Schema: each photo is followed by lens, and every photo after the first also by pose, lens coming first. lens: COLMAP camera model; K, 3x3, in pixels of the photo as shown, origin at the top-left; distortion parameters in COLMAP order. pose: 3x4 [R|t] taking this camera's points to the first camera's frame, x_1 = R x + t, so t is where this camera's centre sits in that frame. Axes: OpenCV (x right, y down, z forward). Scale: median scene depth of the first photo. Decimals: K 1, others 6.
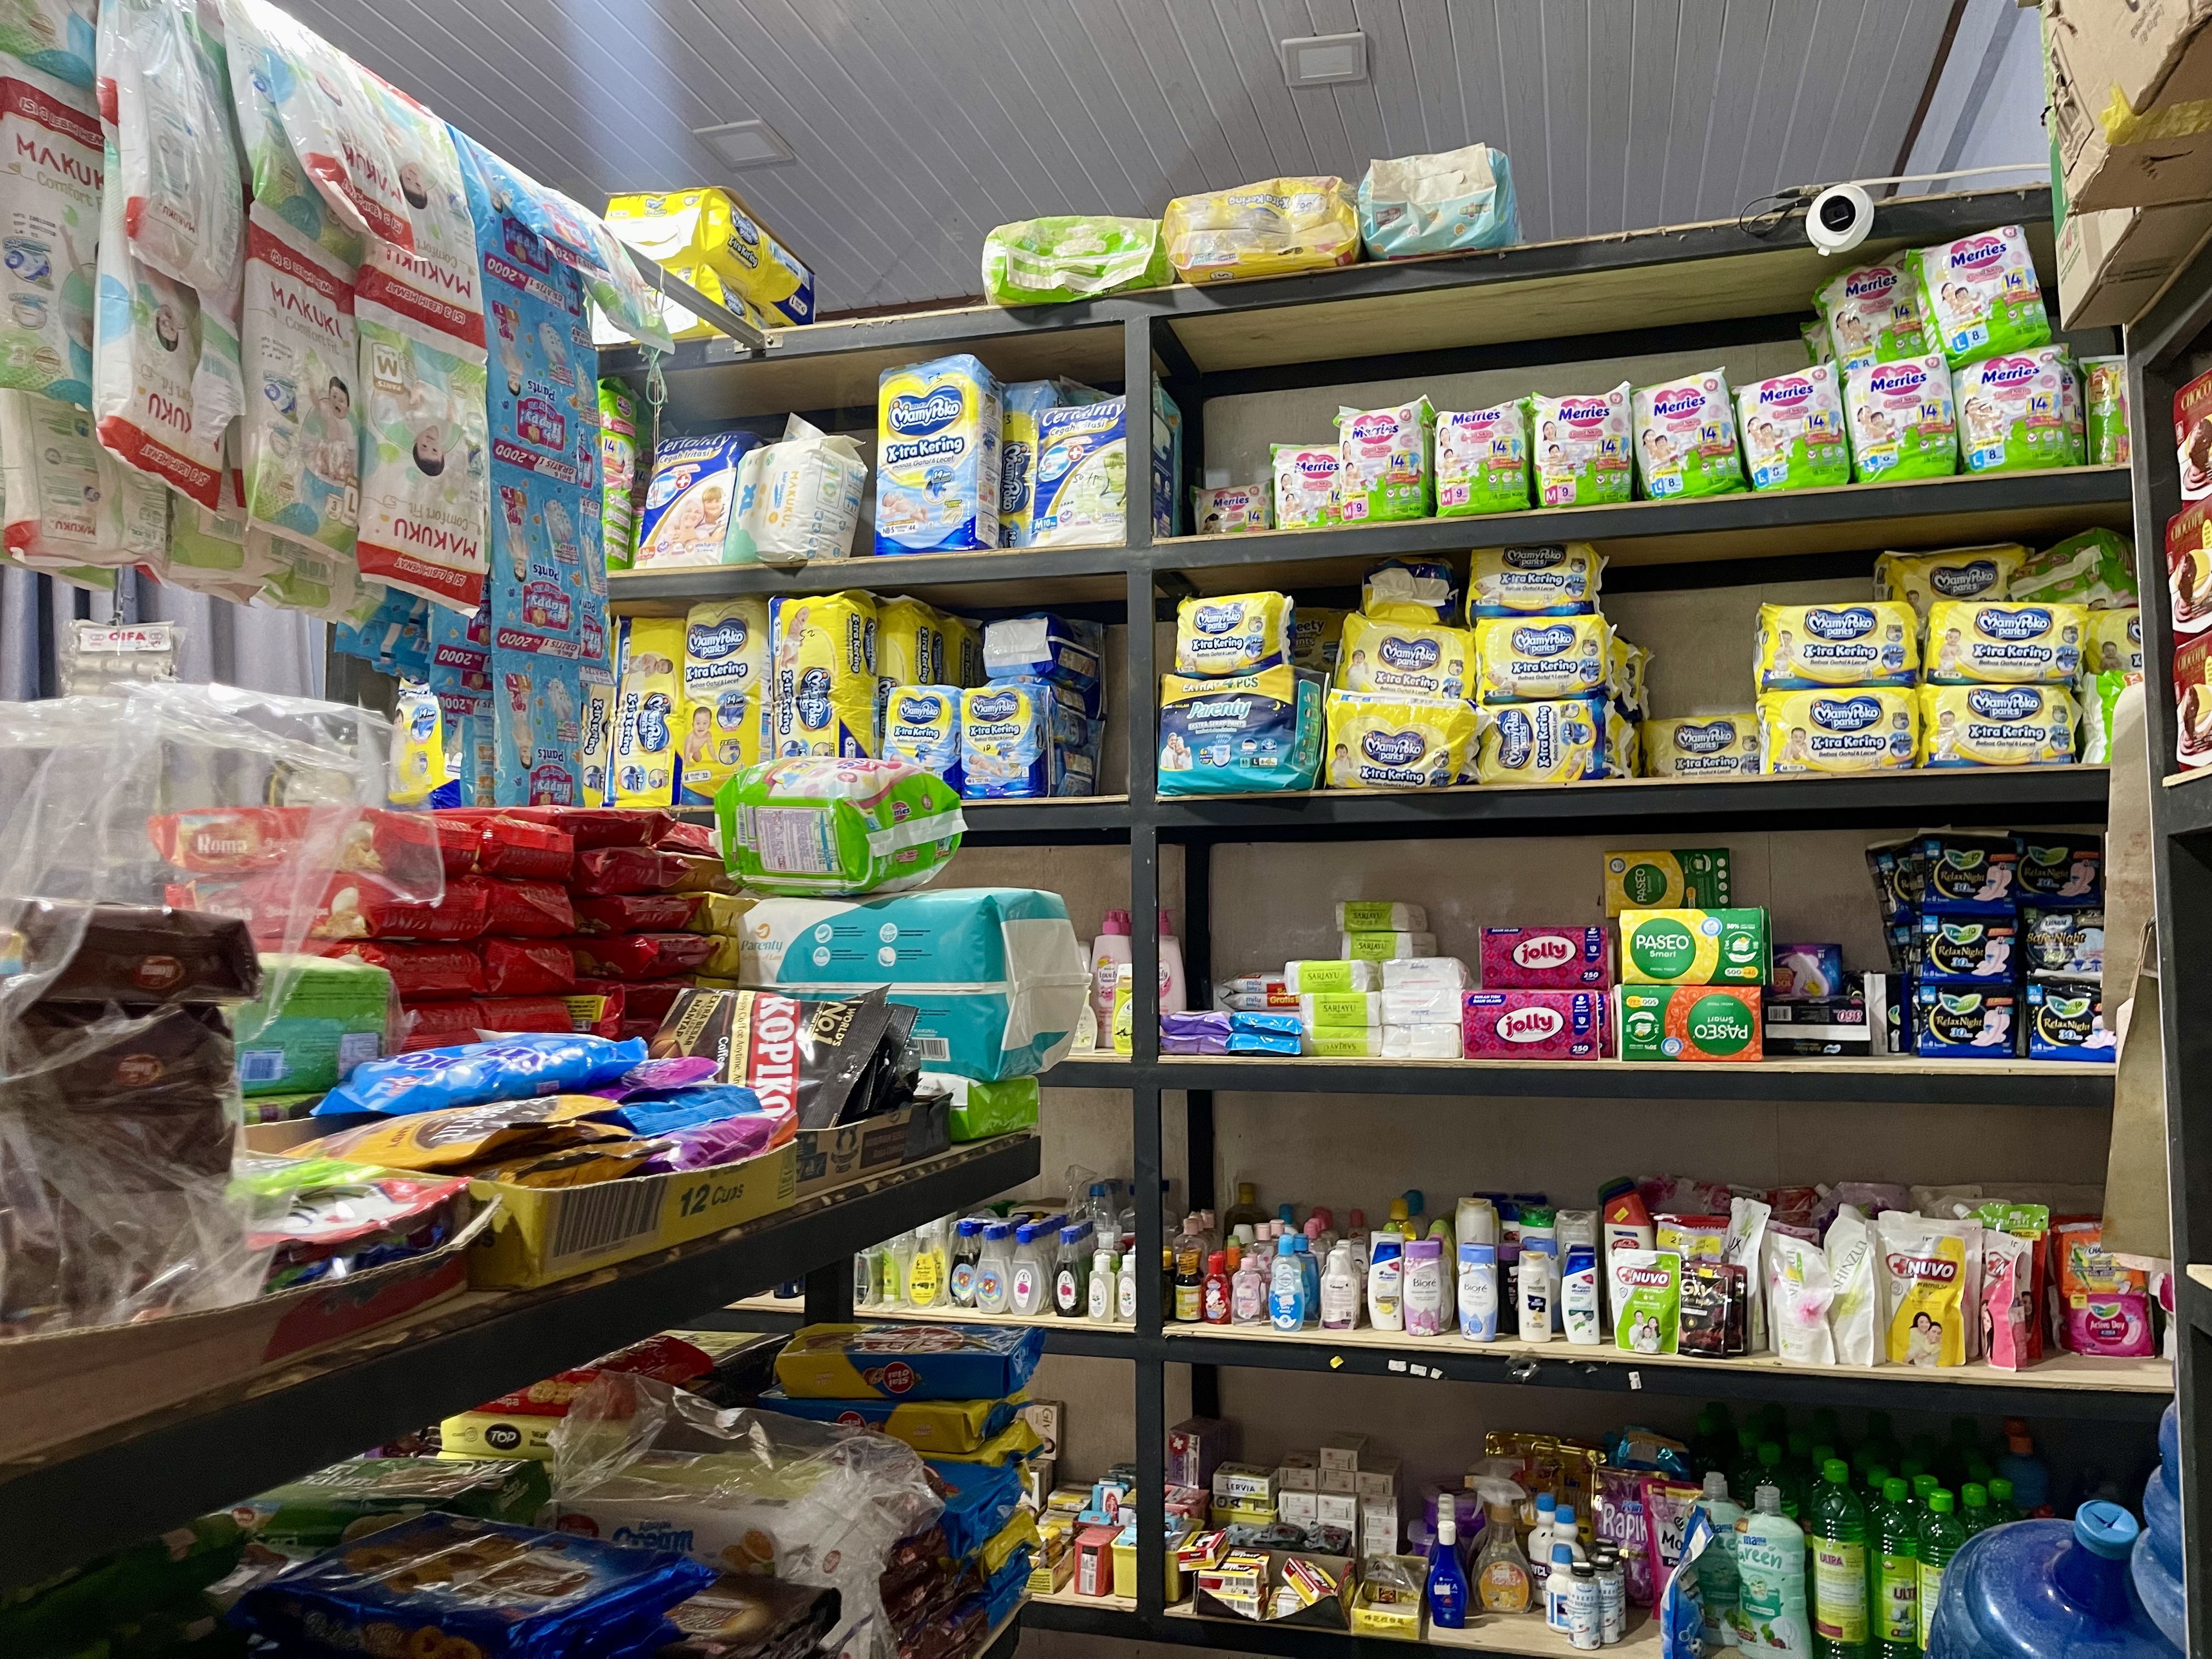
lens RADIAL K [[1693.2, 0, 1094.3], [0, 1693.2, 846.7], [0, 0, 1]] dist [0.071066, -0.101655]
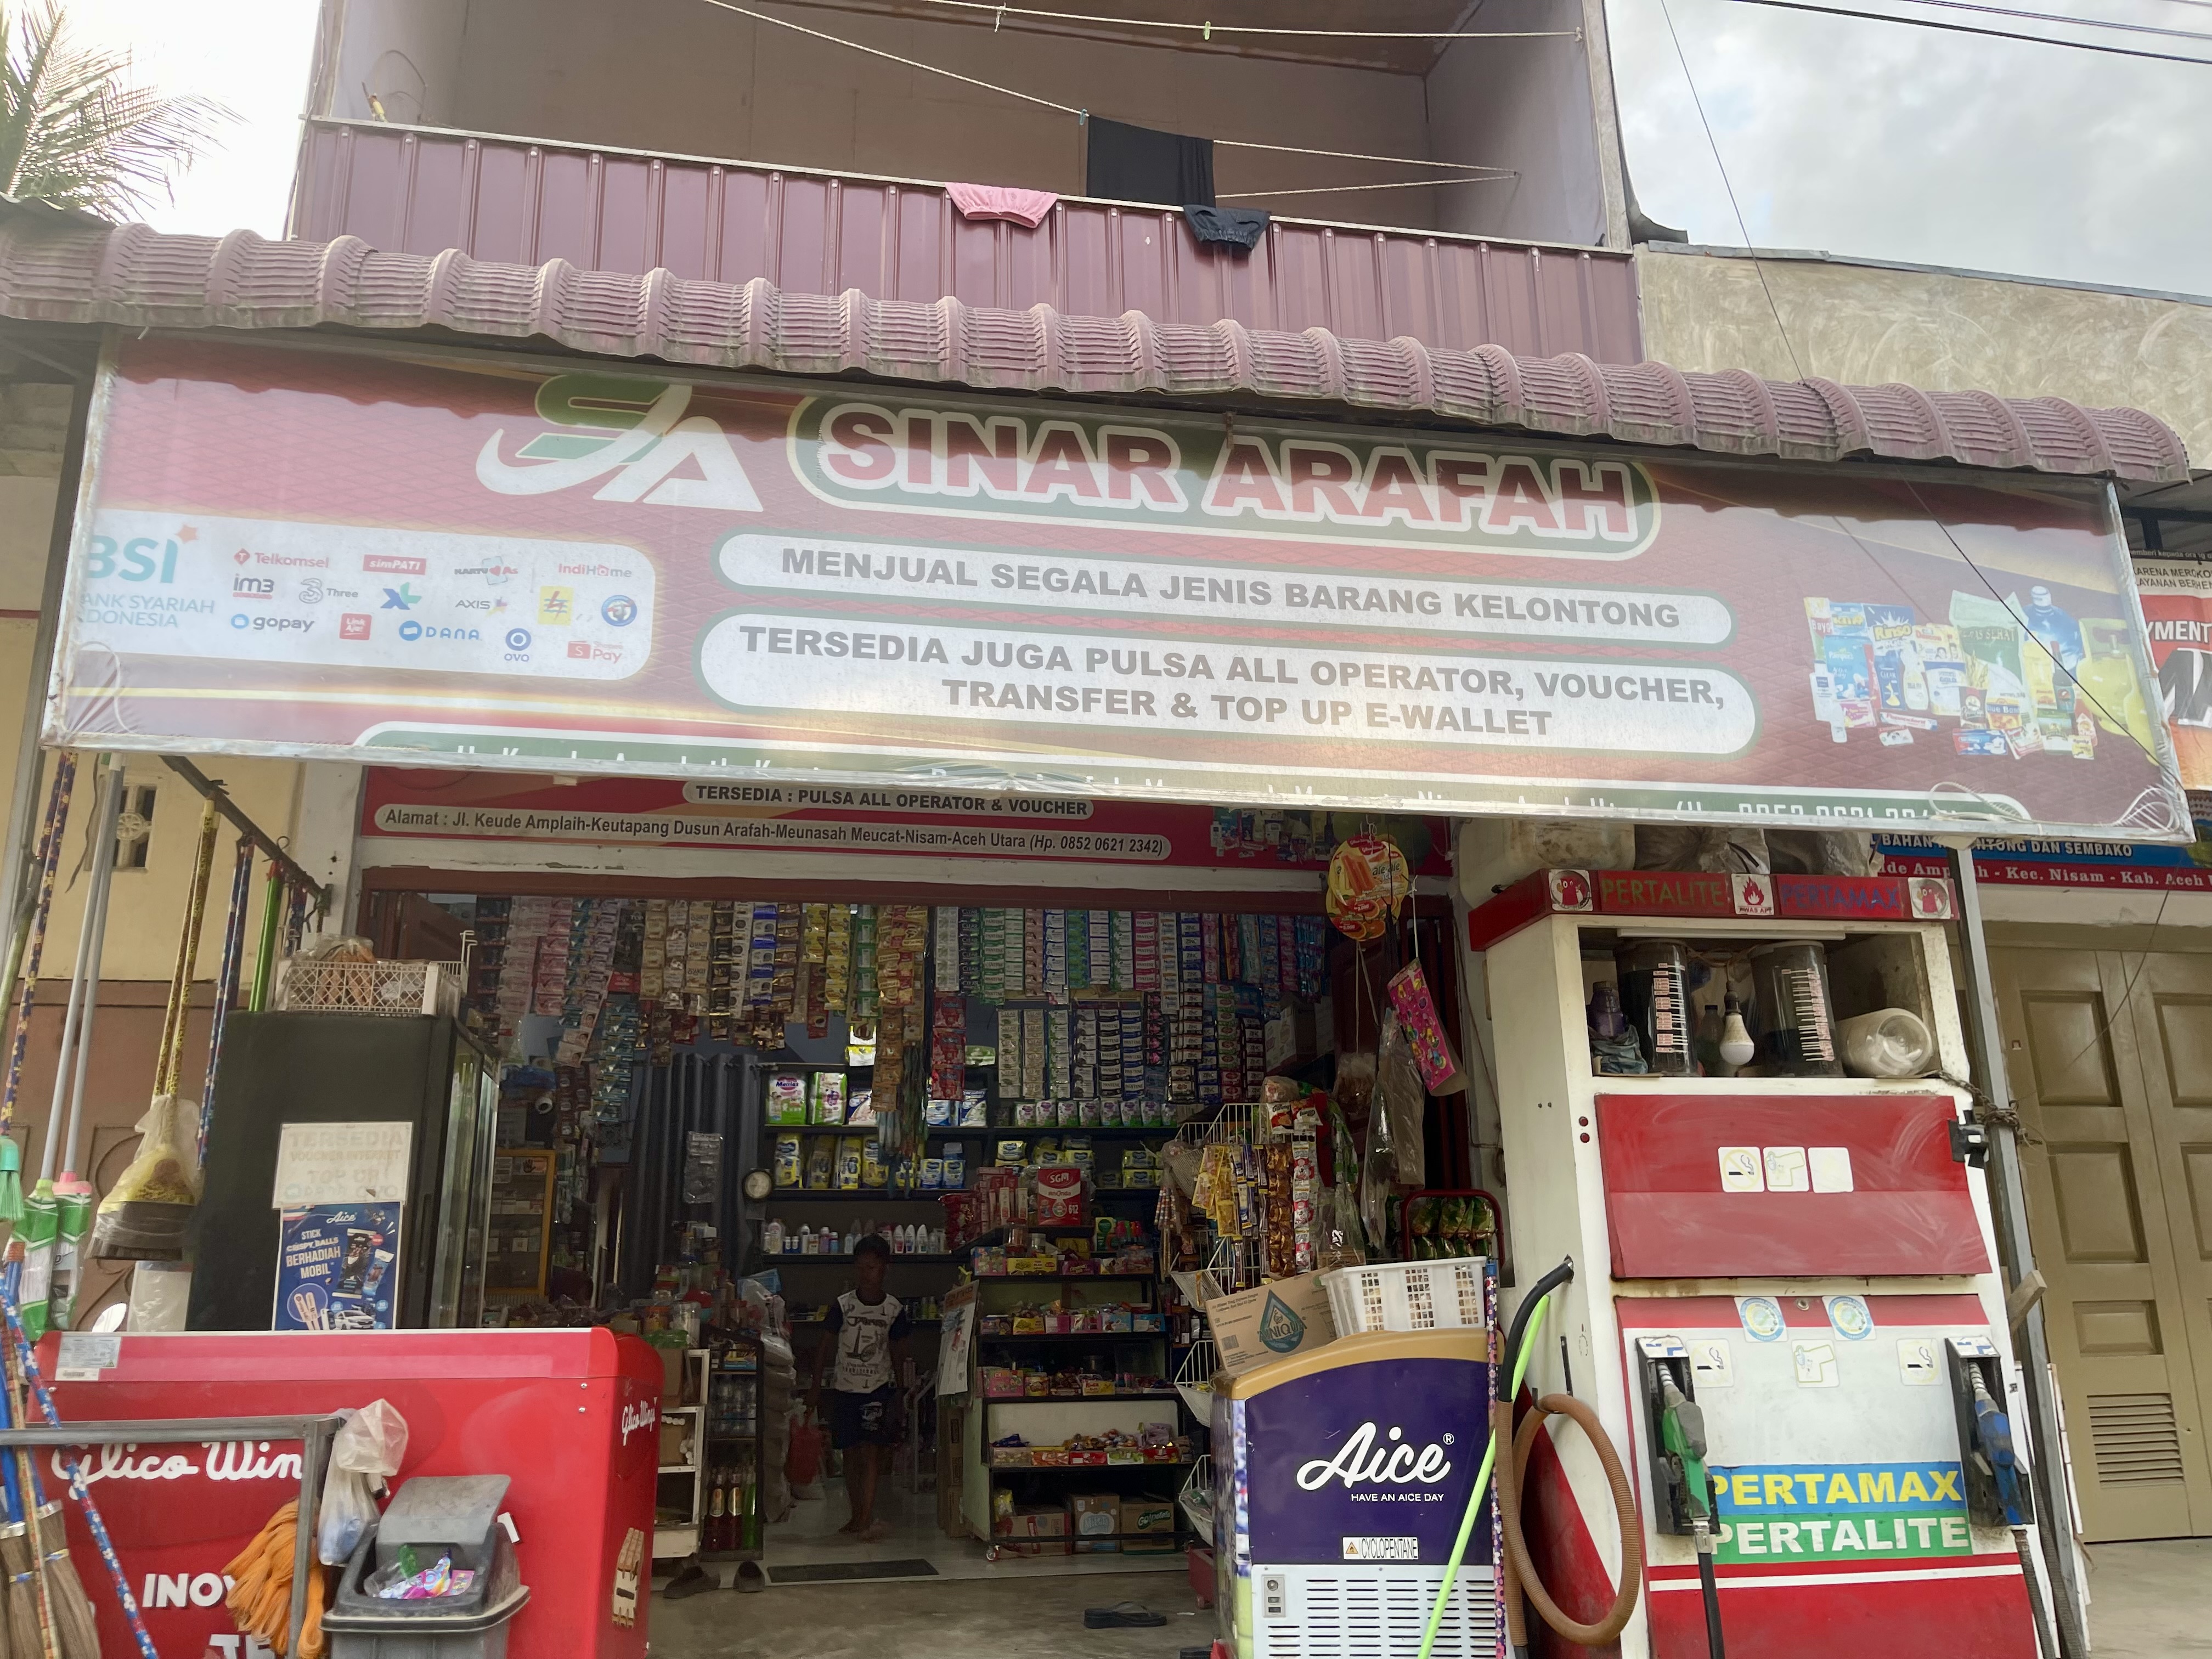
lens RADIAL K [[1708.0, 0, 1101.4], [0, 1708.0, 827.7], [0, 0, 1]] dist [0.065772, -0.096702]
pose [[0.893956, 0.109702, 0.434521, -1.787541], [-0.015968, 0.976759, -0.213747, -0.001304], [-0.447871, 0.184142, 0.874931, -3.215271]]
